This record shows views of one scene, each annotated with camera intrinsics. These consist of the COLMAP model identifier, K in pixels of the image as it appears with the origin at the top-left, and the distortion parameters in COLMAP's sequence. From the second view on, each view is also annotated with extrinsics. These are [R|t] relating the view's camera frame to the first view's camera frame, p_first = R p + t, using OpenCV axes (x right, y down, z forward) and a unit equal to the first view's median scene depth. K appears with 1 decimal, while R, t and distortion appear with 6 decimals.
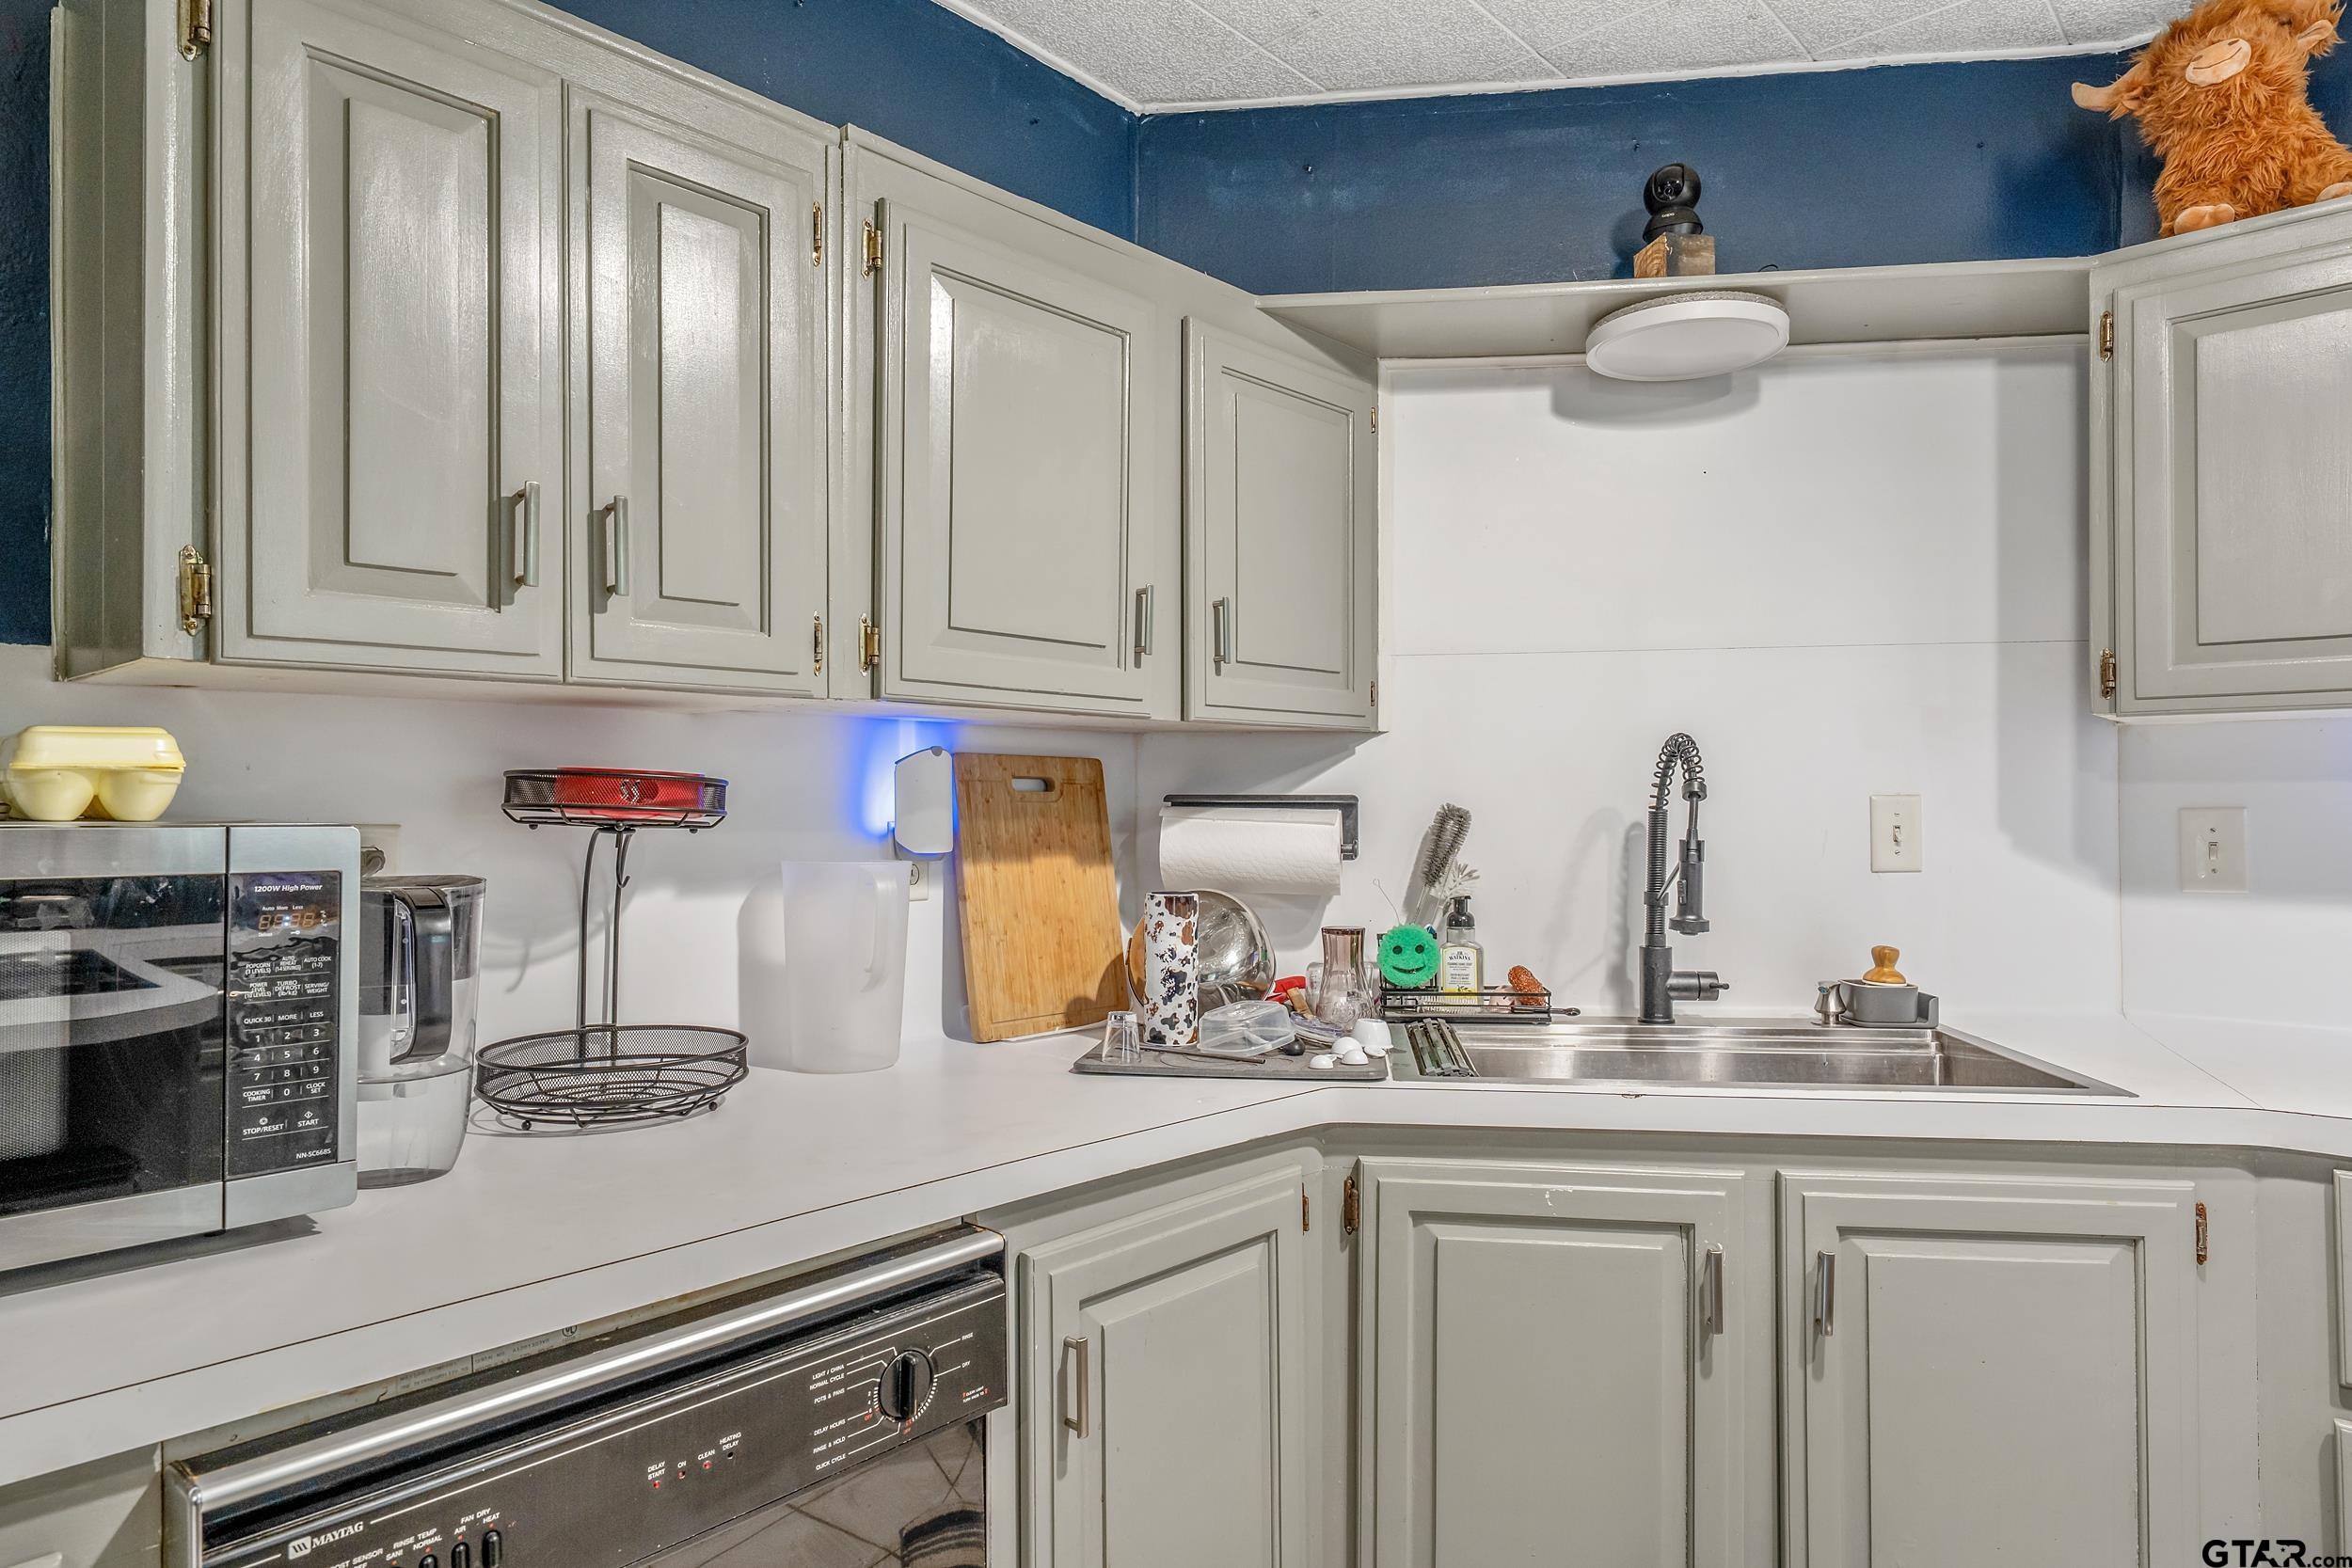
lens RADIAL K [[1361.6, 0, 1175.8], [0, 1361.6, 792.1], [0, 0, 1]] dist [0.002726, 0.000385]
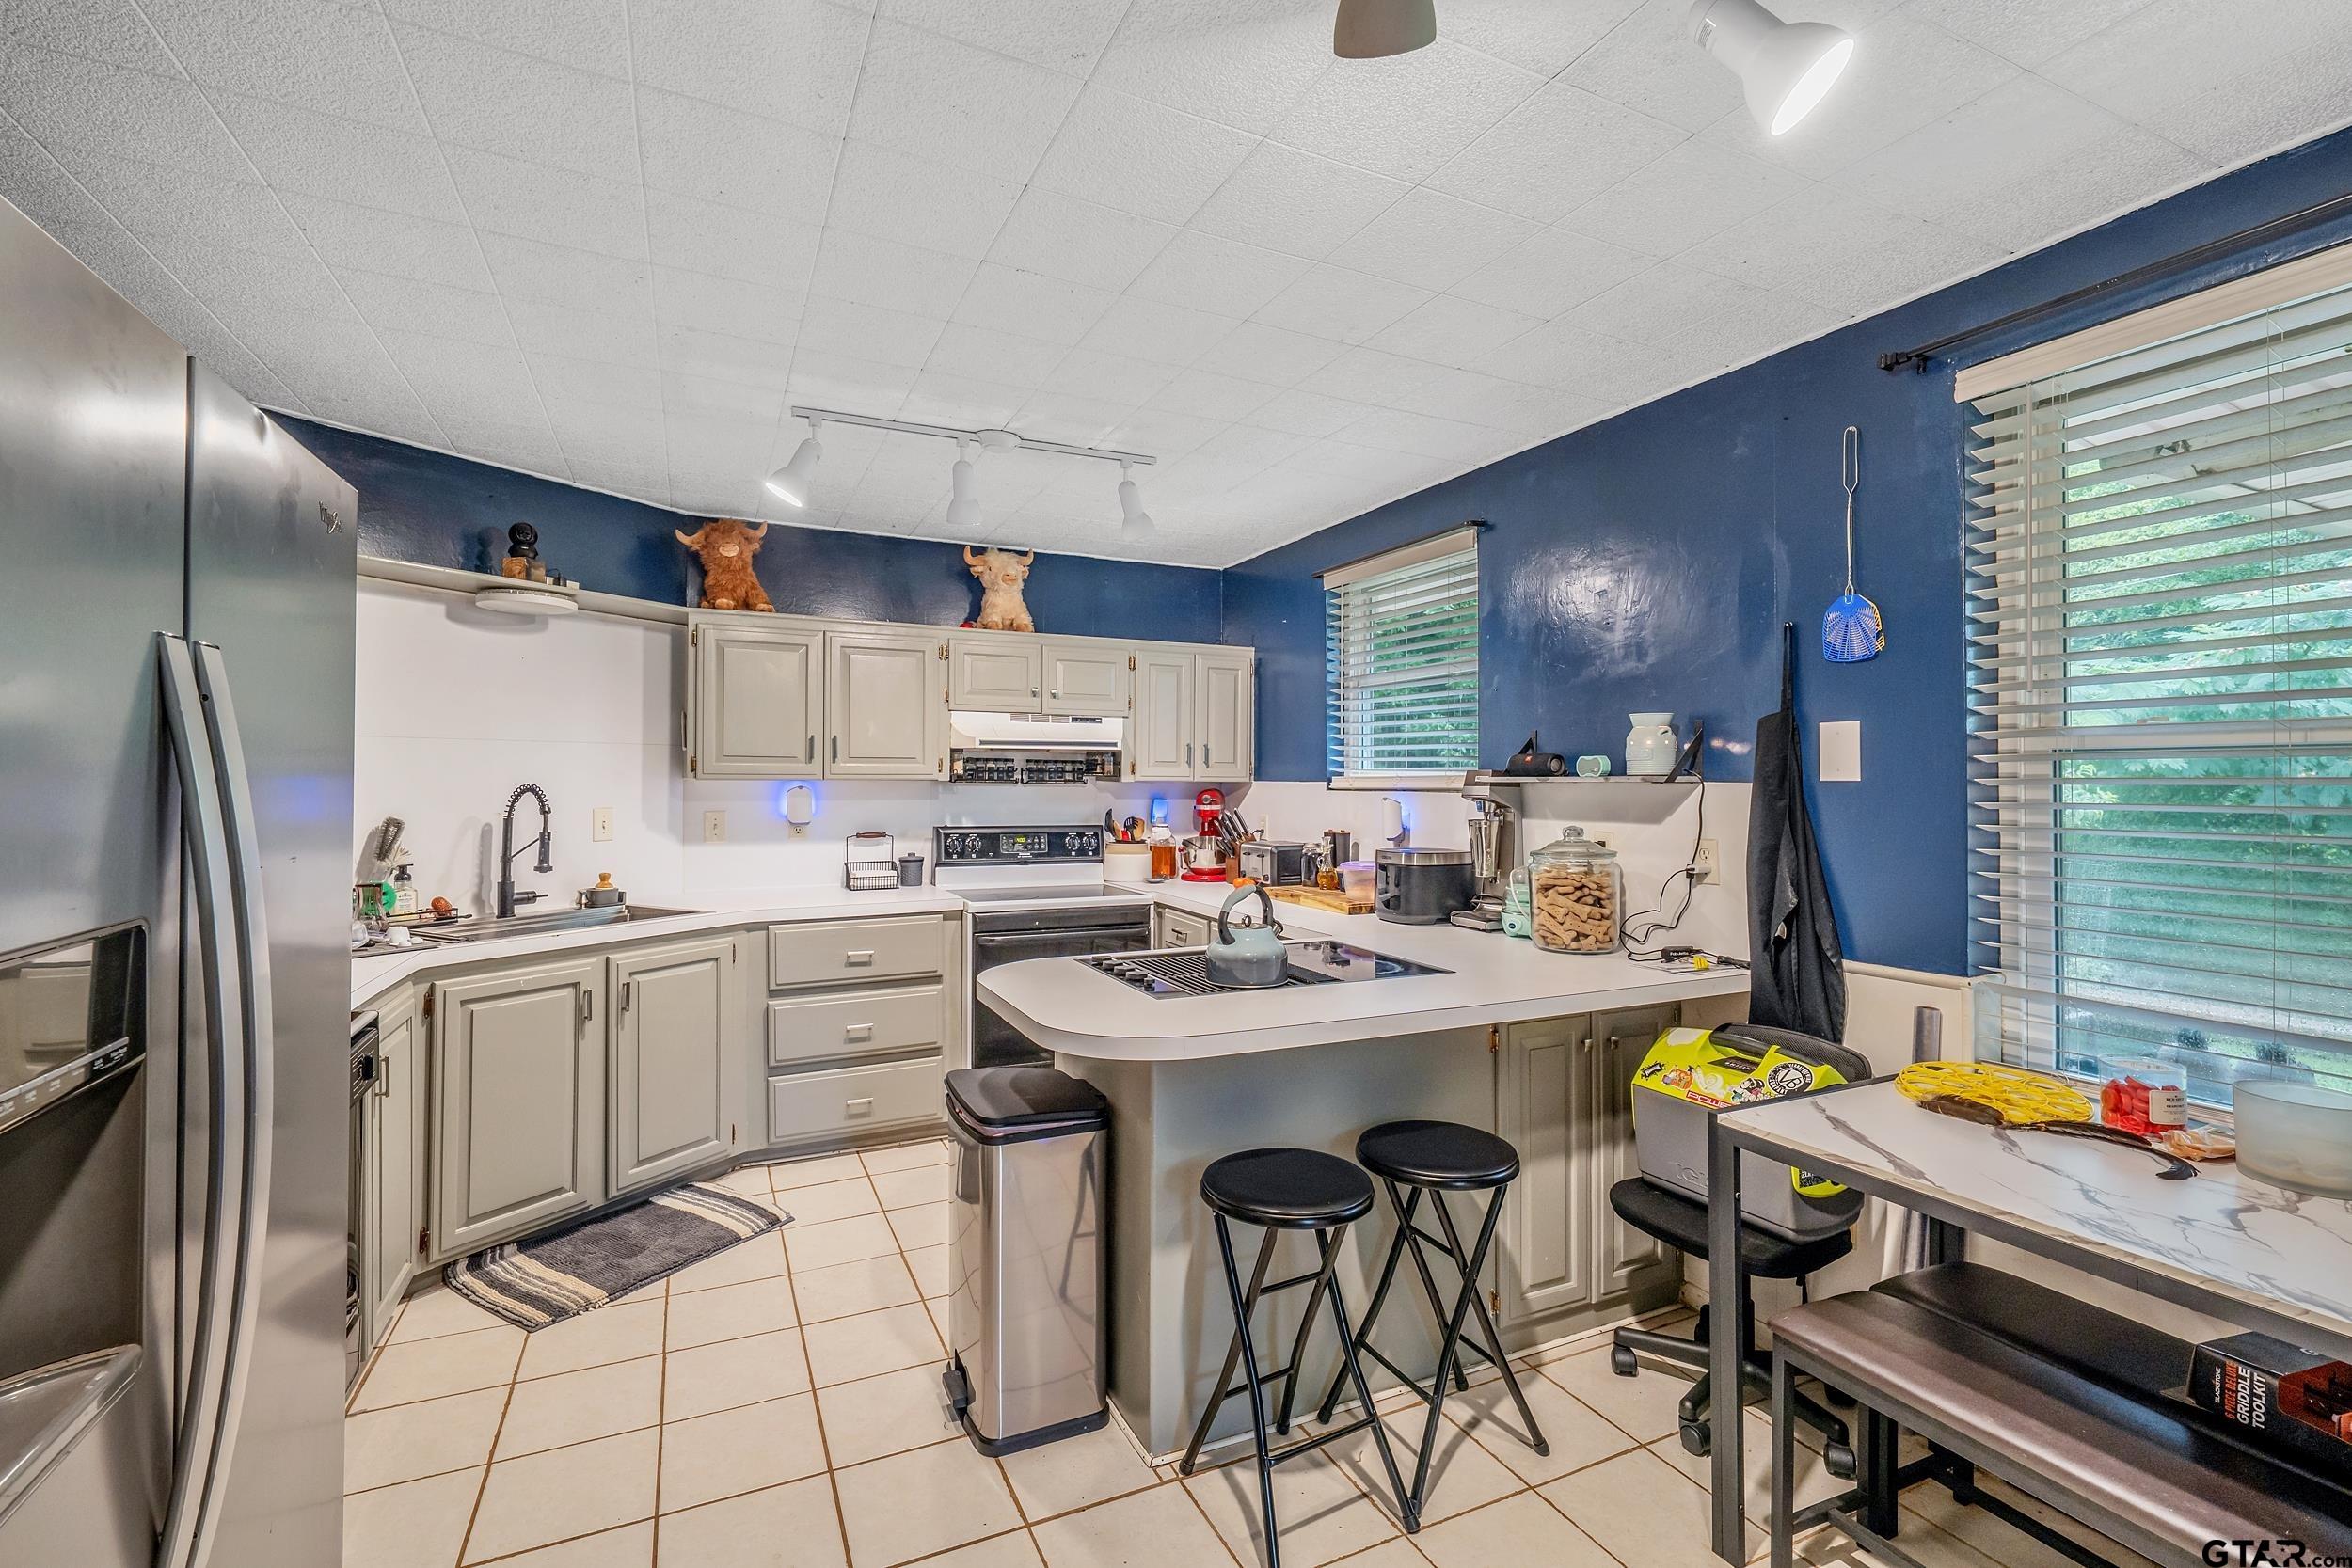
lens RADIAL K [[1066.7, 0, 1174.3], [0, 1066.7, 773.4], [0, 0, 1]] dist [0.000653, 0.000089]
pose [[0.388481, 0.008100, 0.921421, -0.806405], [-0.010257, 0.999937, -0.004465, -0.061180], [-0.921400, -0.007716, 0.388539, -0.630967]]
